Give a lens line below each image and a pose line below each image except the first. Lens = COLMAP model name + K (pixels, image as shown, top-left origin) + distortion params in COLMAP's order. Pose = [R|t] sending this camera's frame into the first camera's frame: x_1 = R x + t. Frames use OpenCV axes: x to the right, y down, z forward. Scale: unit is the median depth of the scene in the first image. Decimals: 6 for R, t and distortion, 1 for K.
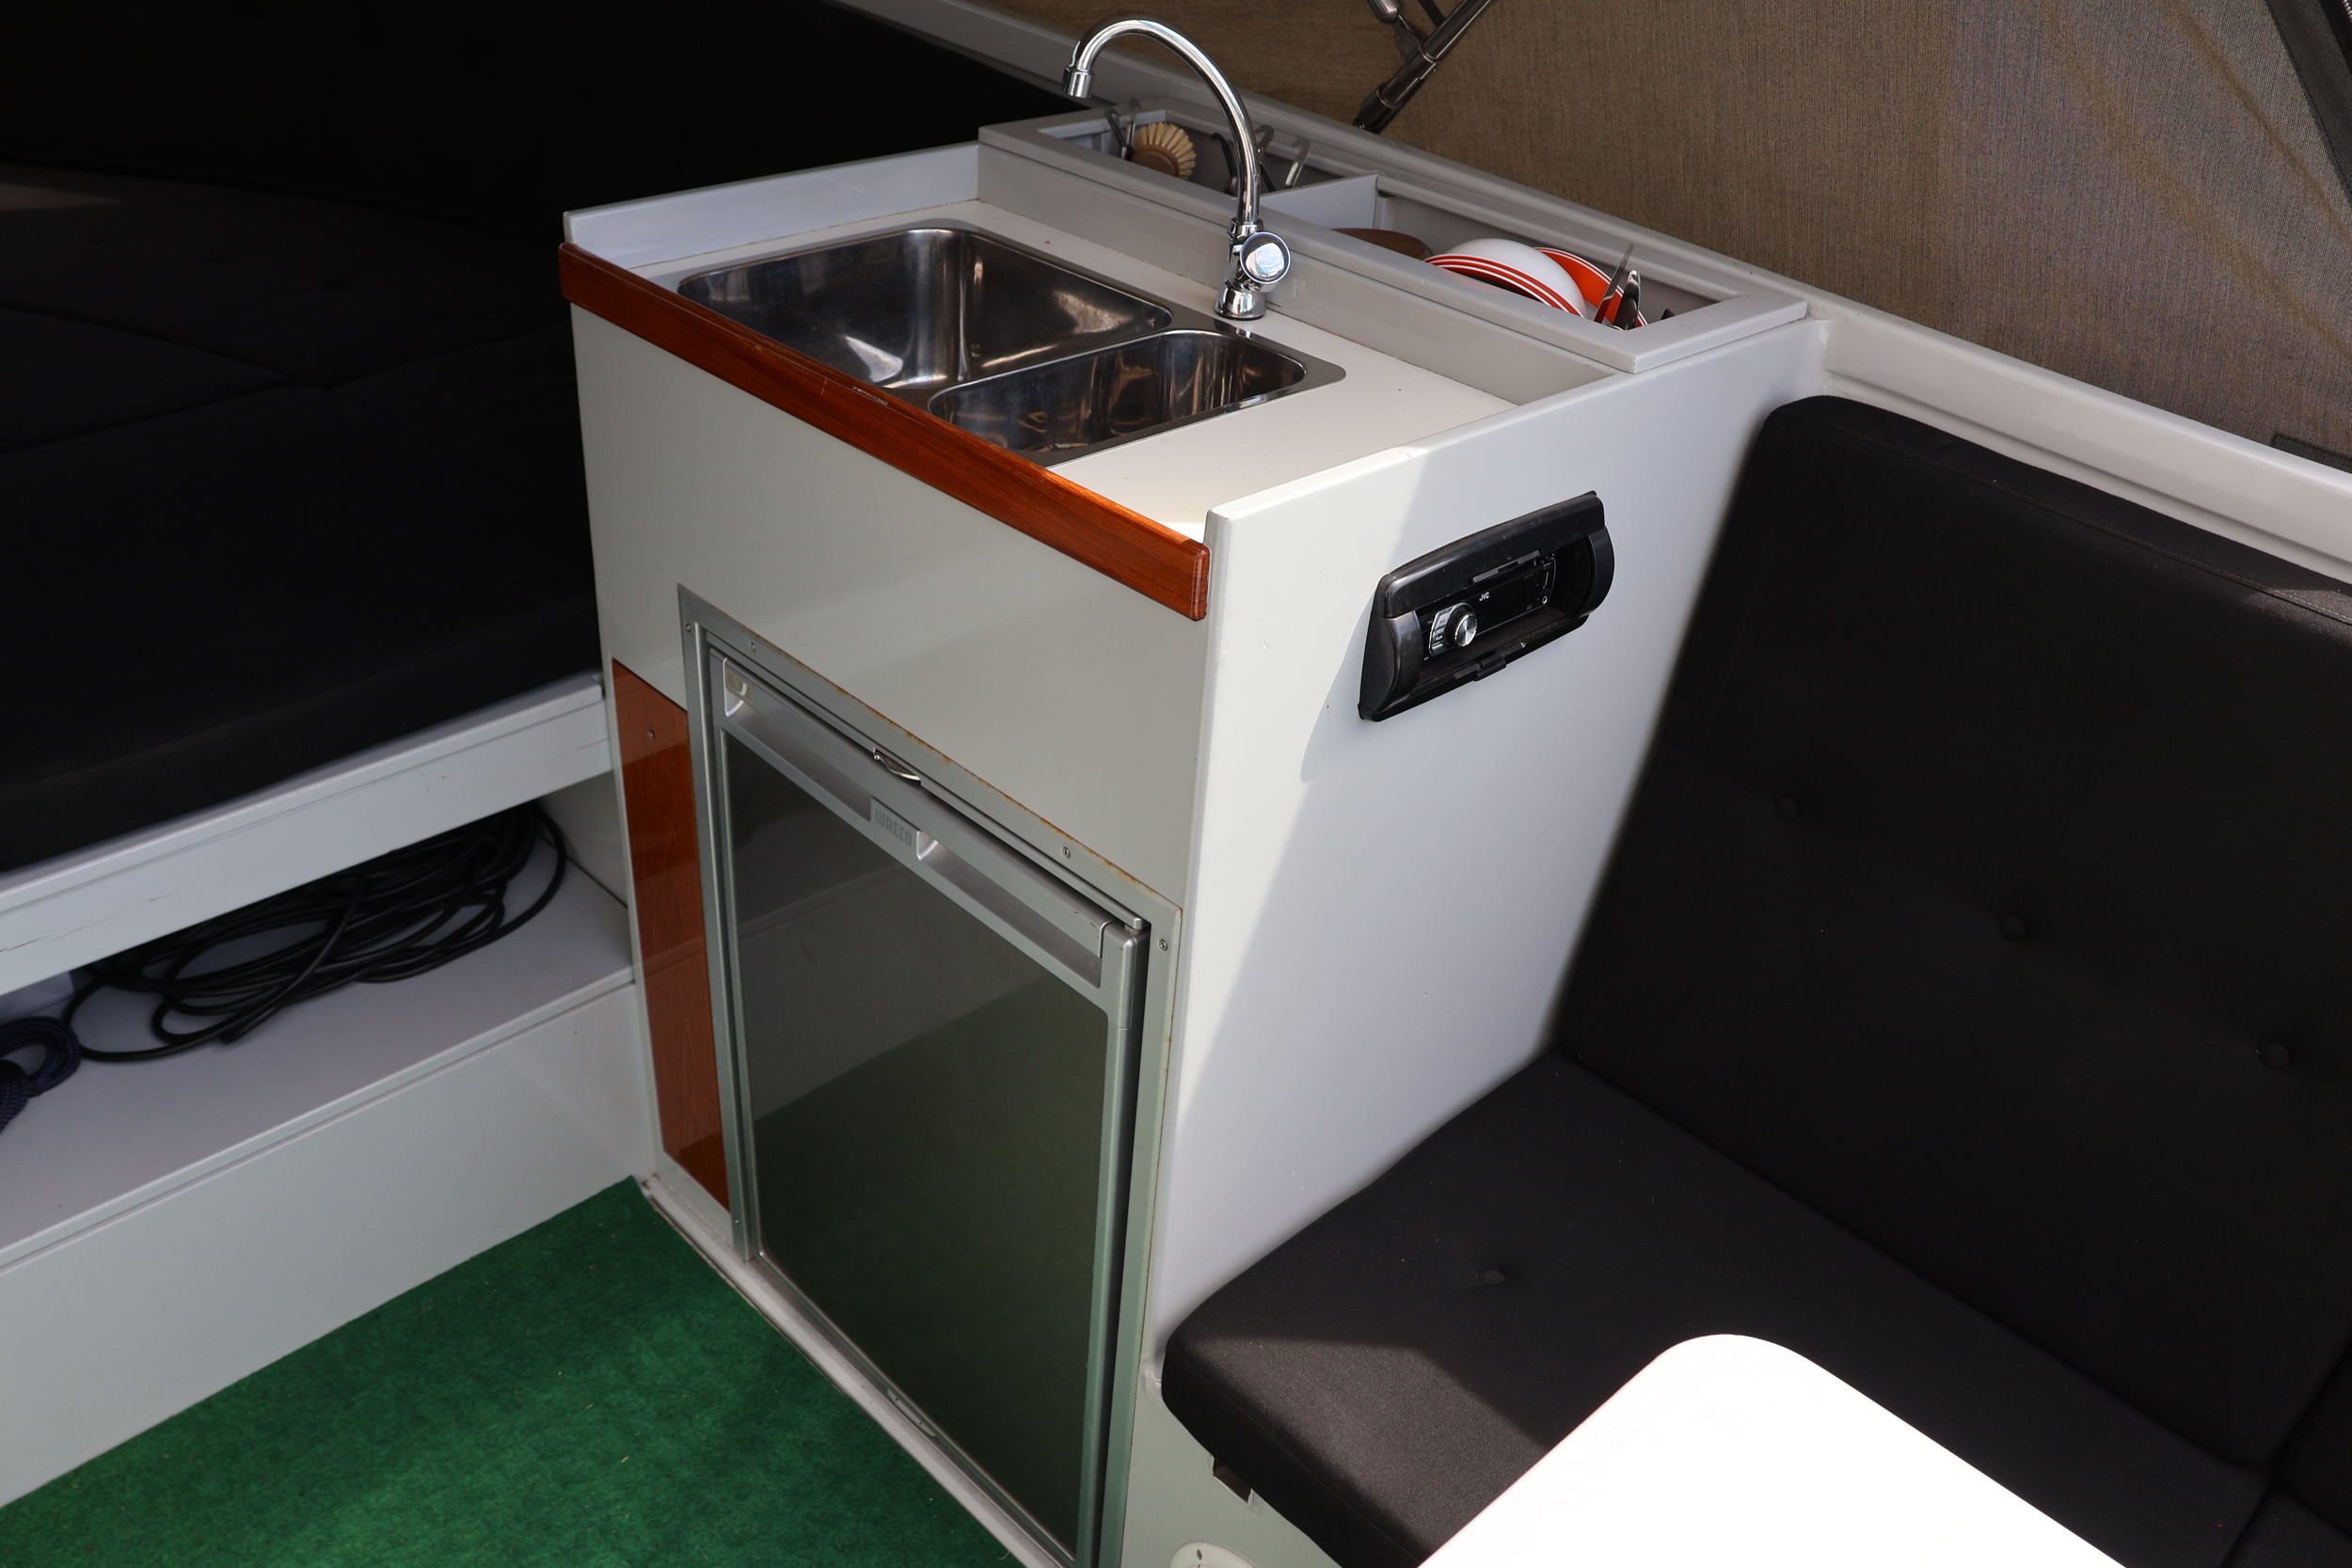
lens RADIAL K [[1971.9, 0, 1184.6], [0, 1971.9, 794.8], [0, 0, 1]] dist [-0.140969, 0.094833]
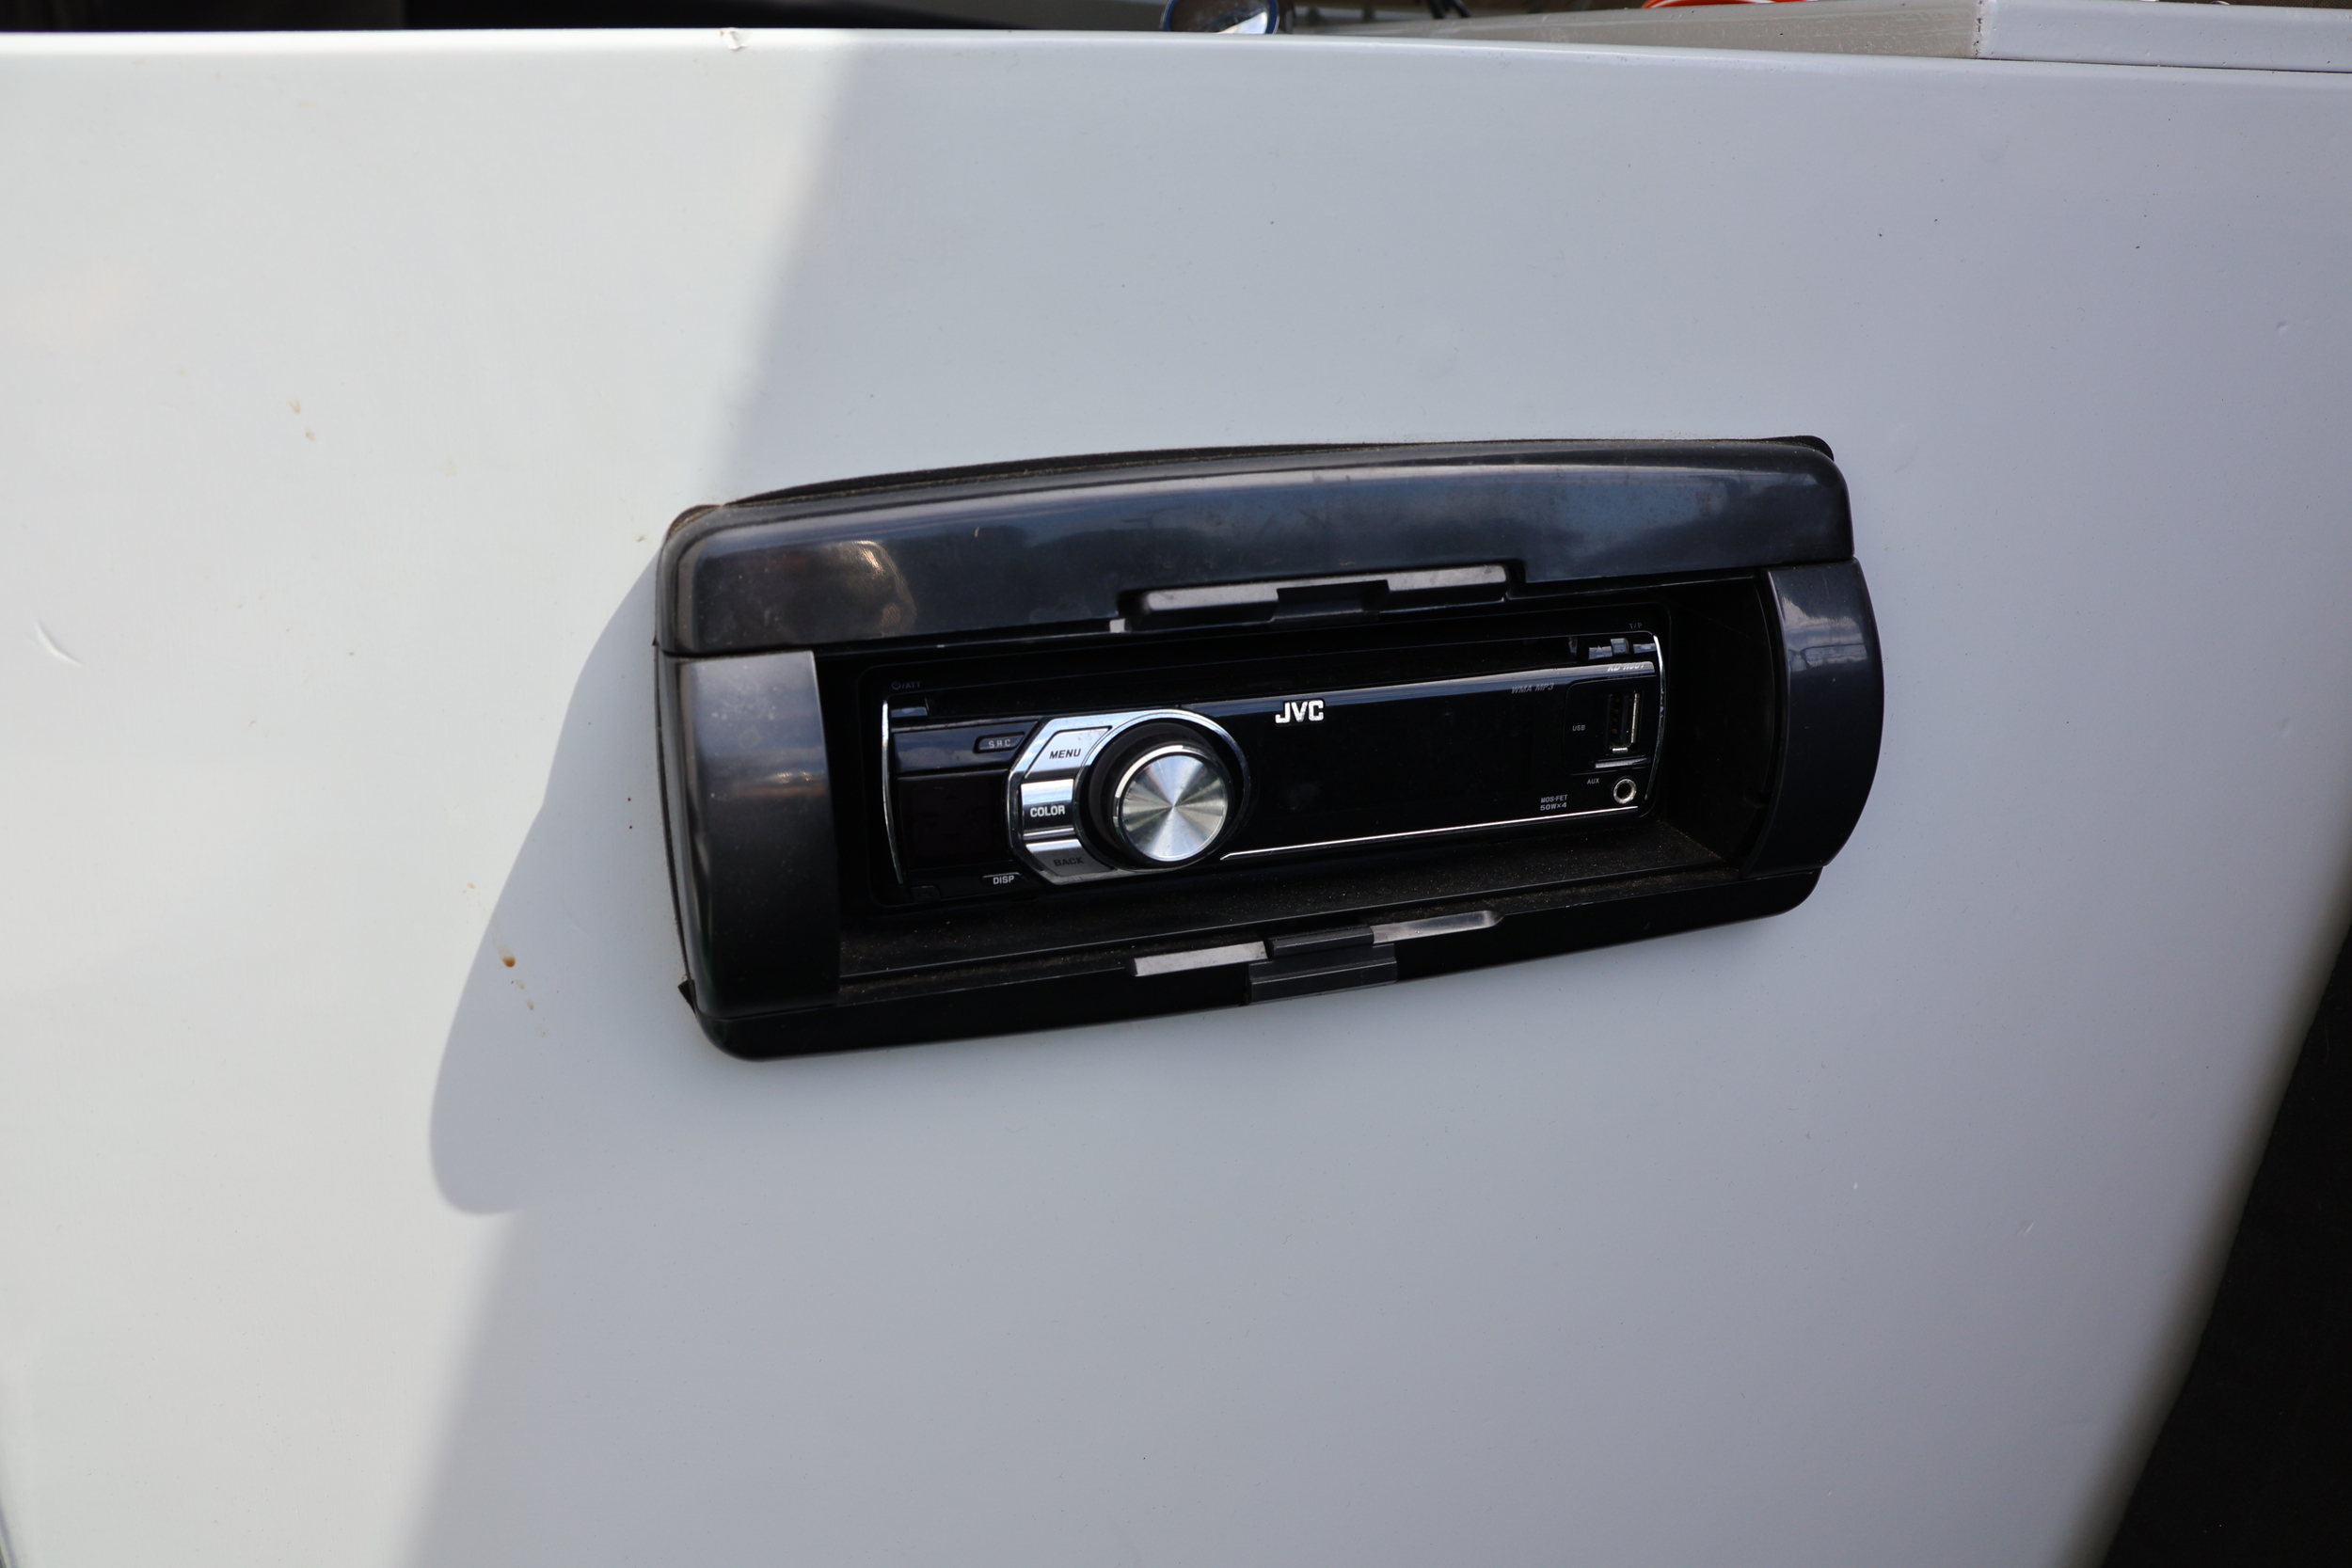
lens RADIAL K [[1971.9, 0, 1195.1], [0, 1971.9, 785.9], [0, 0, 1]] dist [-0.140969, 0.094833]
pose [[0.886050, 0.085161, -0.455701, 0.205131], [-0.190917, 0.962787, -0.191288, -0.023976], [0.422452, 0.256492, 0.869336, 0.559213]]
